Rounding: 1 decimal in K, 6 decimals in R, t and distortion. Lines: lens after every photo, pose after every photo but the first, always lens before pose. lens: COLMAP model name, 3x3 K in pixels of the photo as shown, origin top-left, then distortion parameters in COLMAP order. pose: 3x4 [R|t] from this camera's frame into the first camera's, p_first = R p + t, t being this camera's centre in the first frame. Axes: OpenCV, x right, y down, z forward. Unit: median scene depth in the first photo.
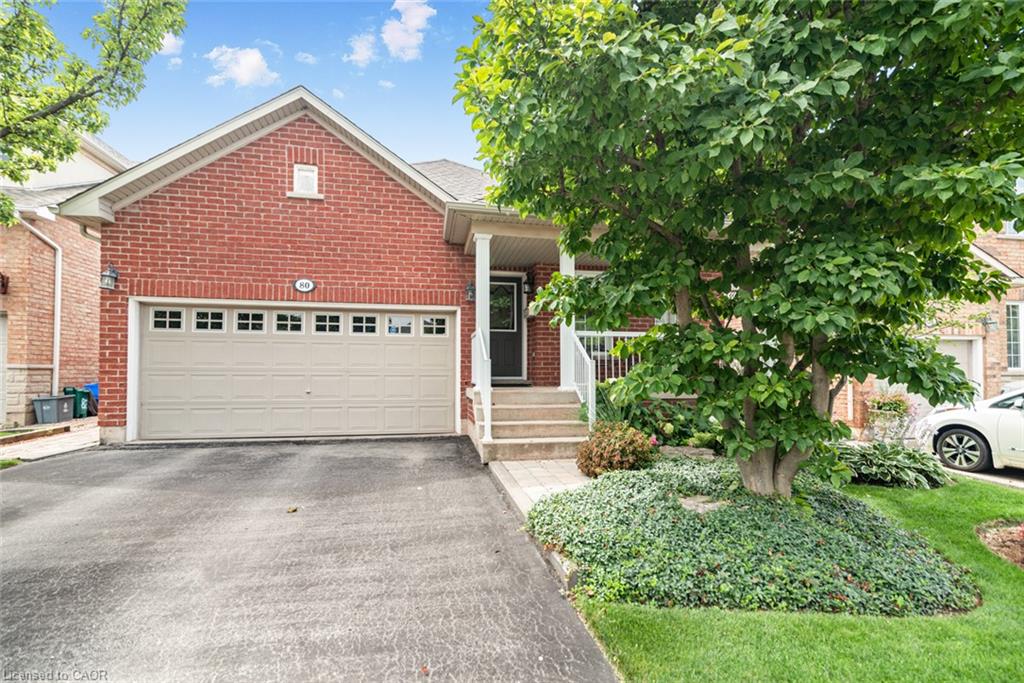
lens RADIAL K [[472.0, 0, 515.6], [0, 472.0, 350.9], [0, 0, 1]] dist [0.014474, -0.001313]
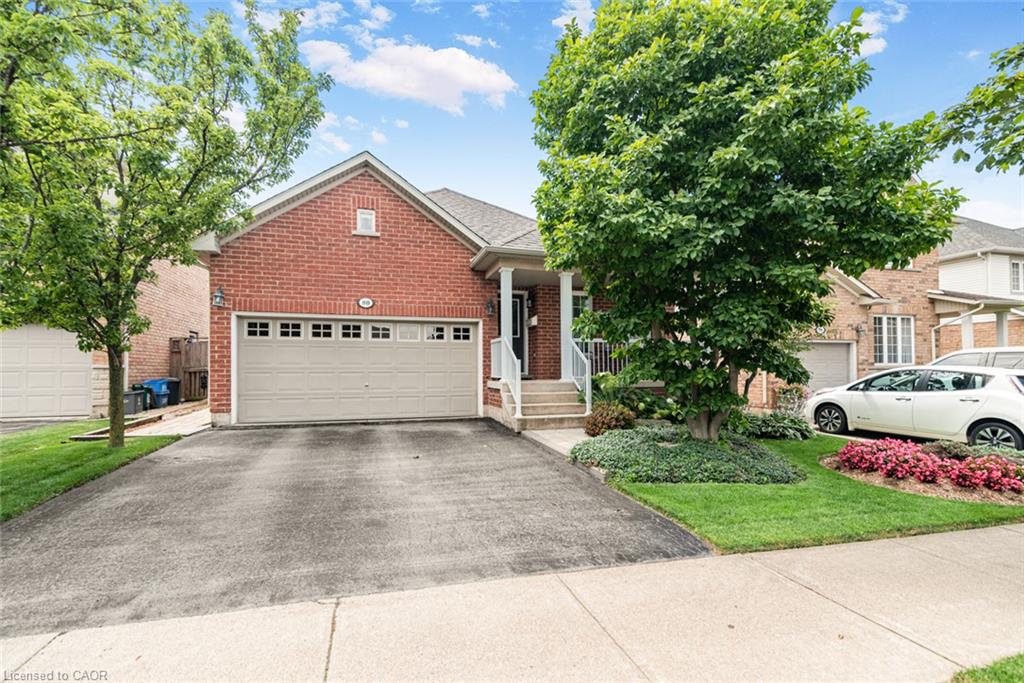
lens RADIAL K [[472.0, 0, 517.7], [0, 472.0, 347.6], [0, 0, 1]] dist [0.014474, -0.001313]
pose [[0.994388, -0.001350, 0.105787, -0.184013], [0.001488, 0.999998, -0.001221, -0.014691], [-0.105785, 0.001371, 0.994388, -0.360627]]
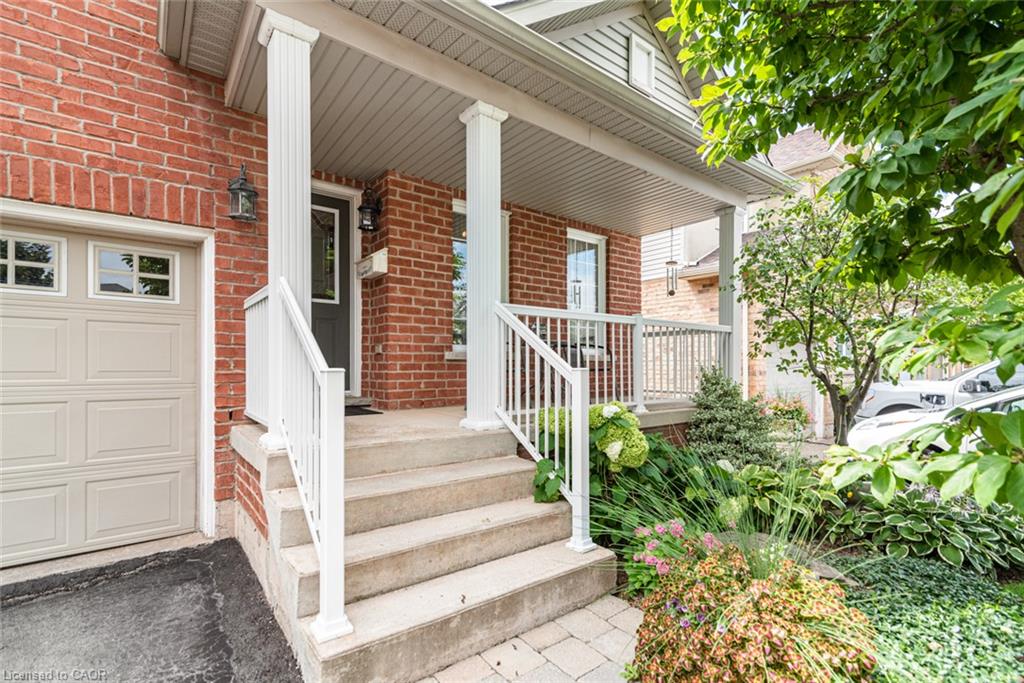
lens RADIAL K [[472.0, 0, 517.0], [0, 472.0, 358.9], [0, 0, 1]] dist [0.014474, -0.001313]
pose [[0.889517, 0.003062, 0.456891, -0.082348], [-0.017548, 0.999469, 0.027466, 0.002368], [-0.456564, -0.032448, 0.889099, 0.587325]]
